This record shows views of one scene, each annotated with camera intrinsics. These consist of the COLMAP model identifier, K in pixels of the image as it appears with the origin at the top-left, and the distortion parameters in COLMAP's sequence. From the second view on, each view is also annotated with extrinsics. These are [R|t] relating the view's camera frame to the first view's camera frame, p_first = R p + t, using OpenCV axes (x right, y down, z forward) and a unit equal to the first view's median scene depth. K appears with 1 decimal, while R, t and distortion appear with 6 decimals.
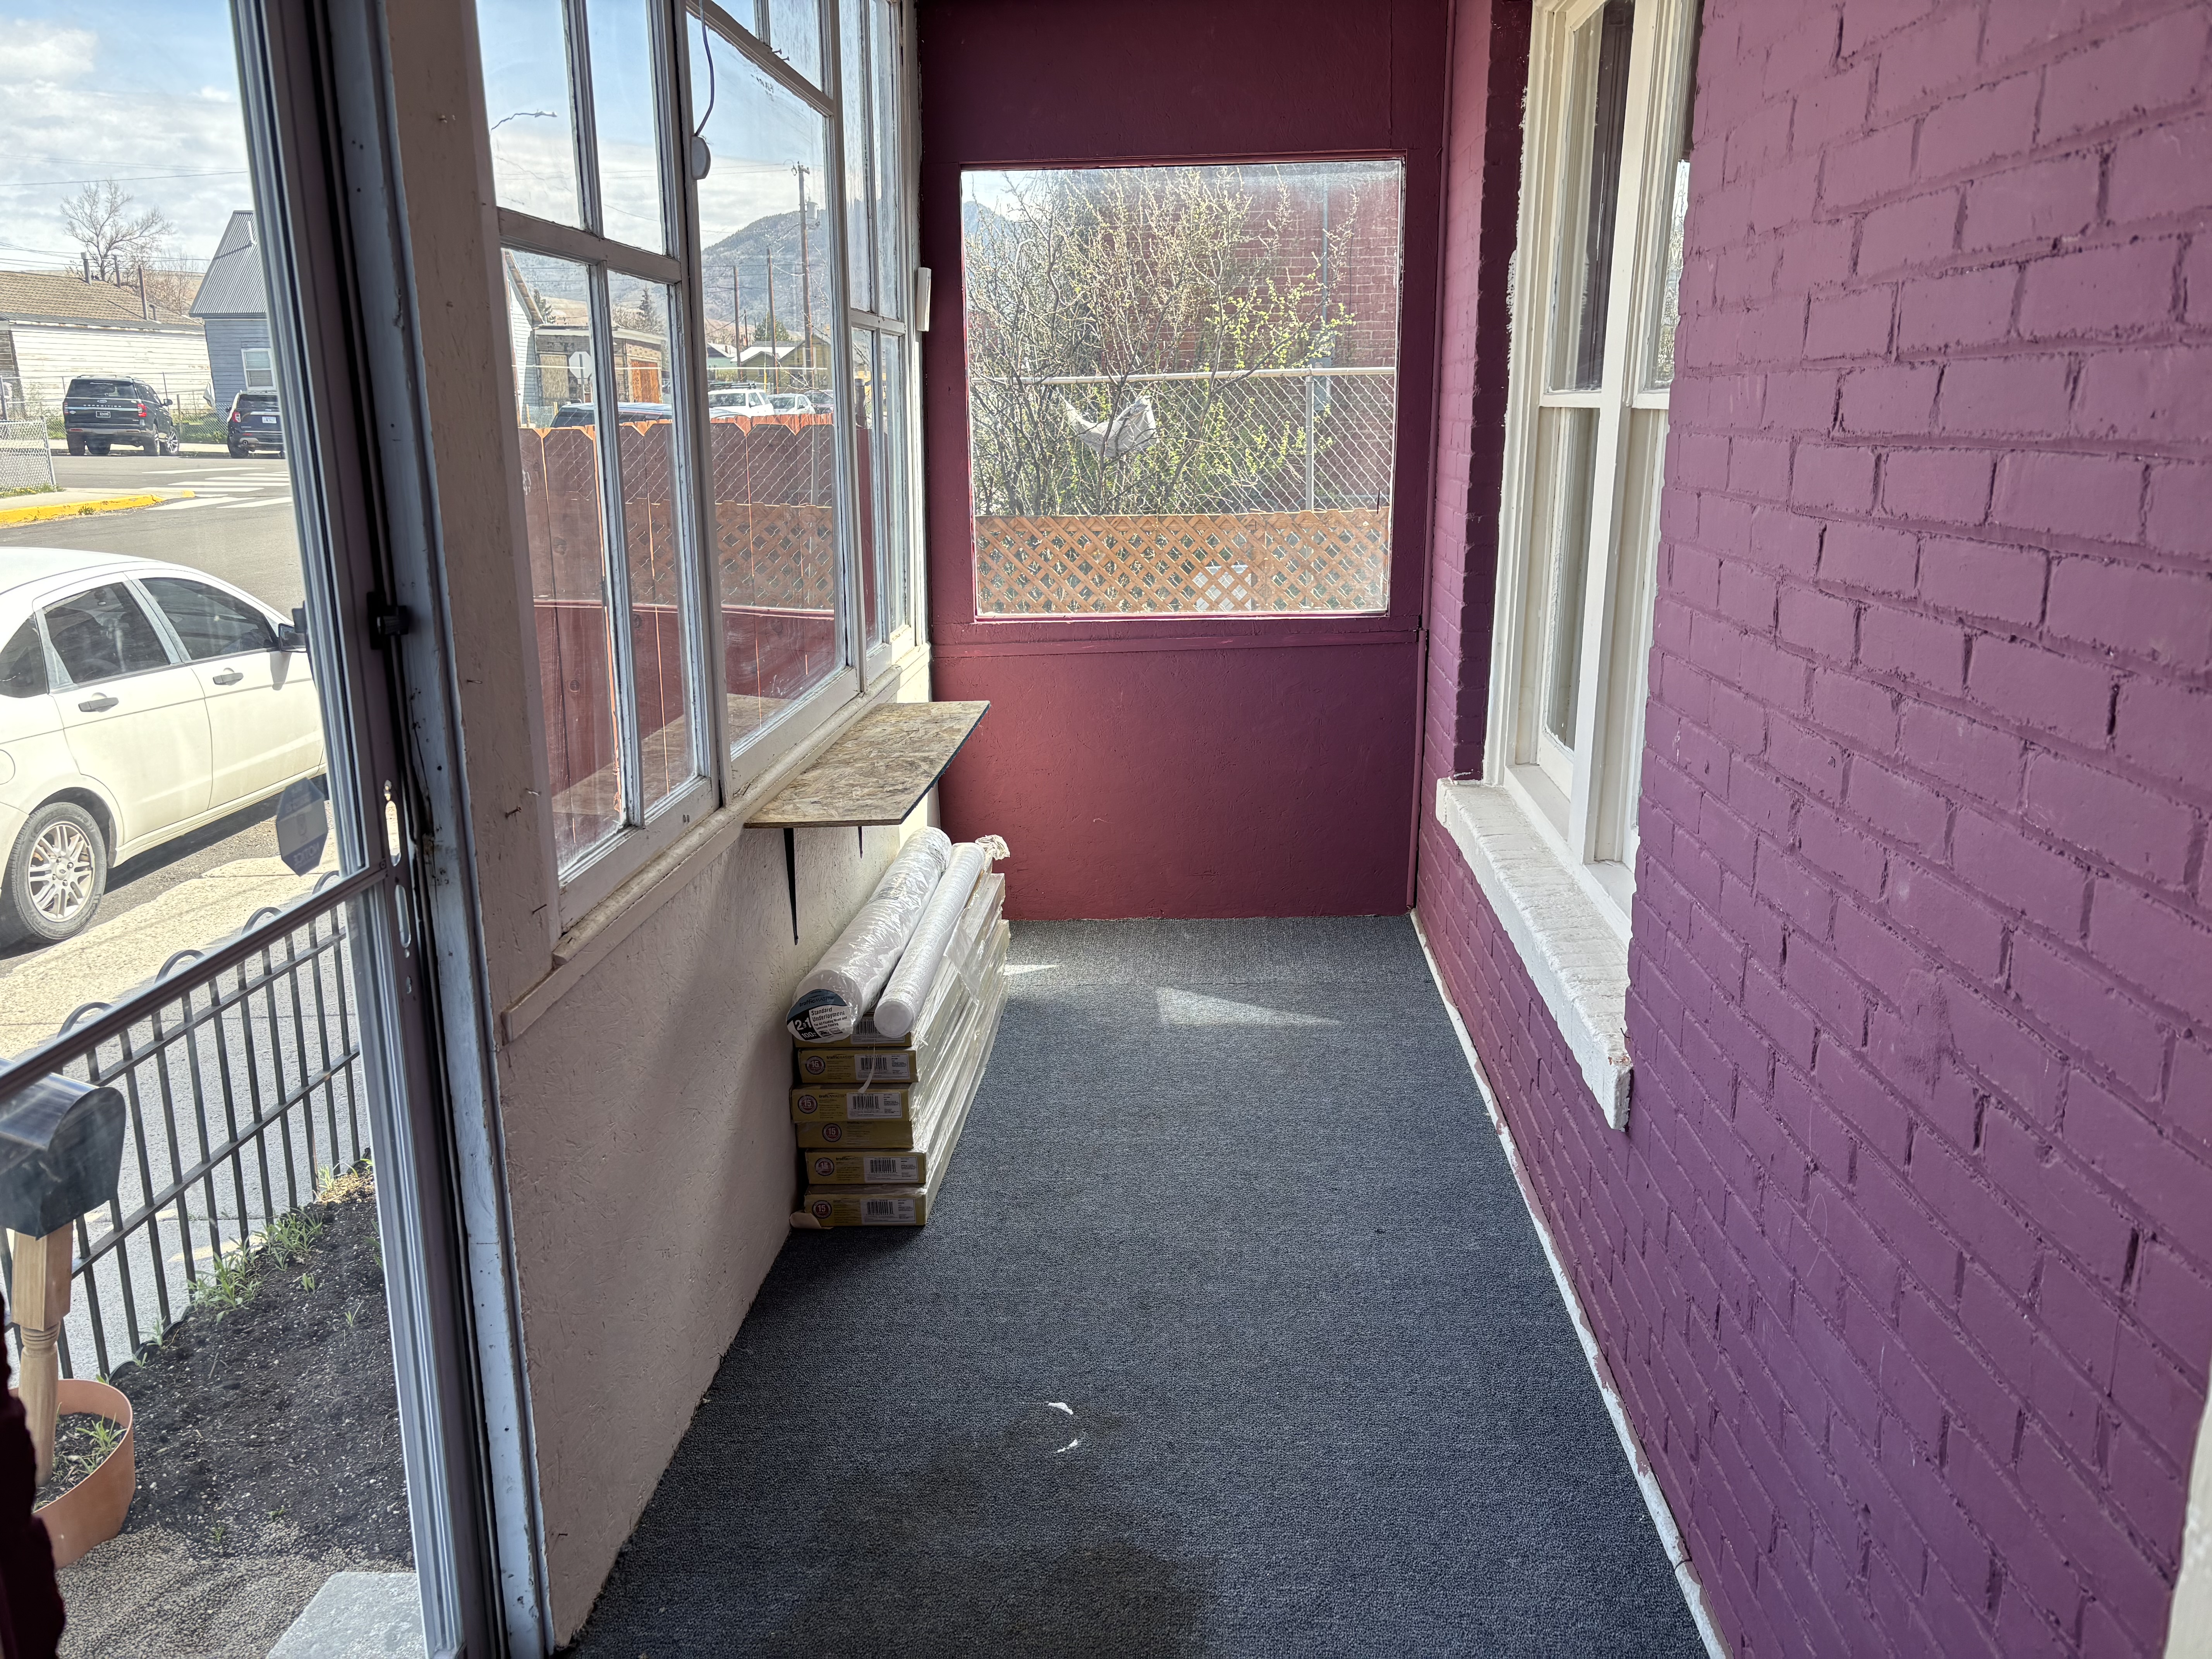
lens RADIAL K [[1662.7, 0, 1107.0], [0, 1662.7, 836.2], [0, 0, 1]] dist [0.097712, -0.179818]
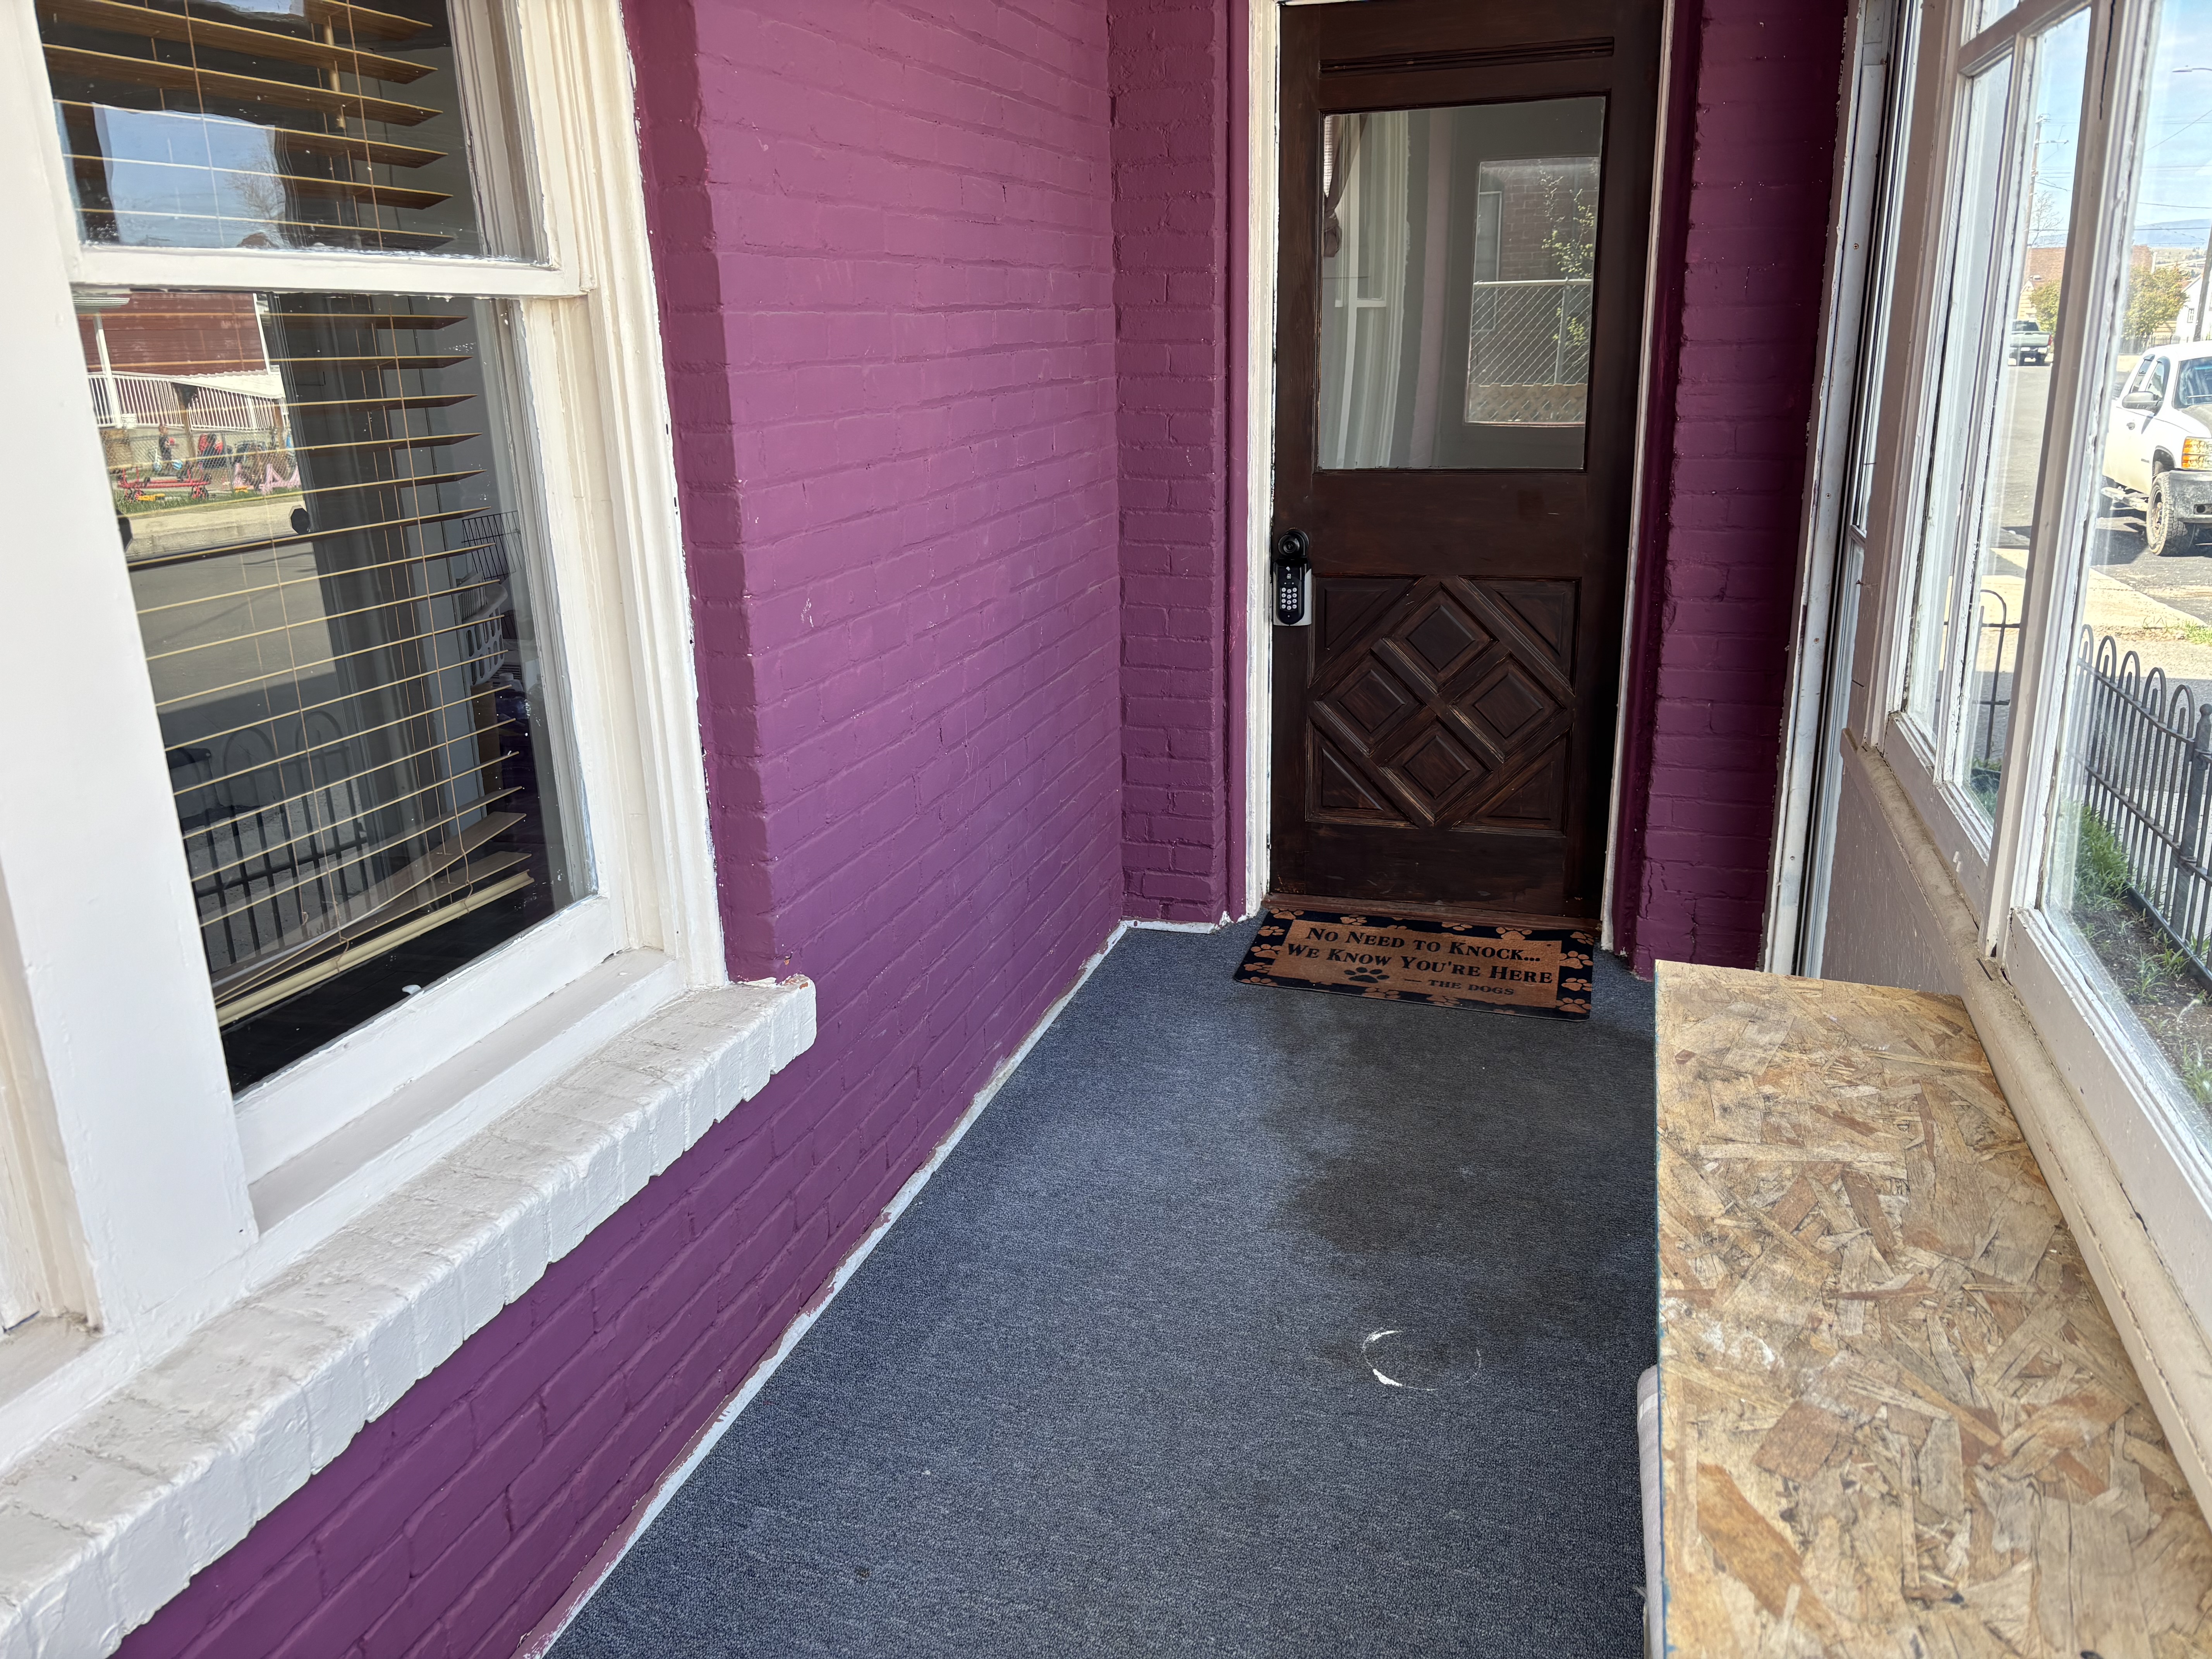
lens RADIAL K [[1662.7, 0, 1107.0], [0, 1662.7, 836.2], [0, 0, 1]] dist [0.097712, -0.179818]
pose [[-0.972467, -0.043424, 0.228959, -0.078189], [0.083285, 0.852841, 0.515486, -0.406212], [-0.217650, 0.520362, -0.825743, 1.678658]]
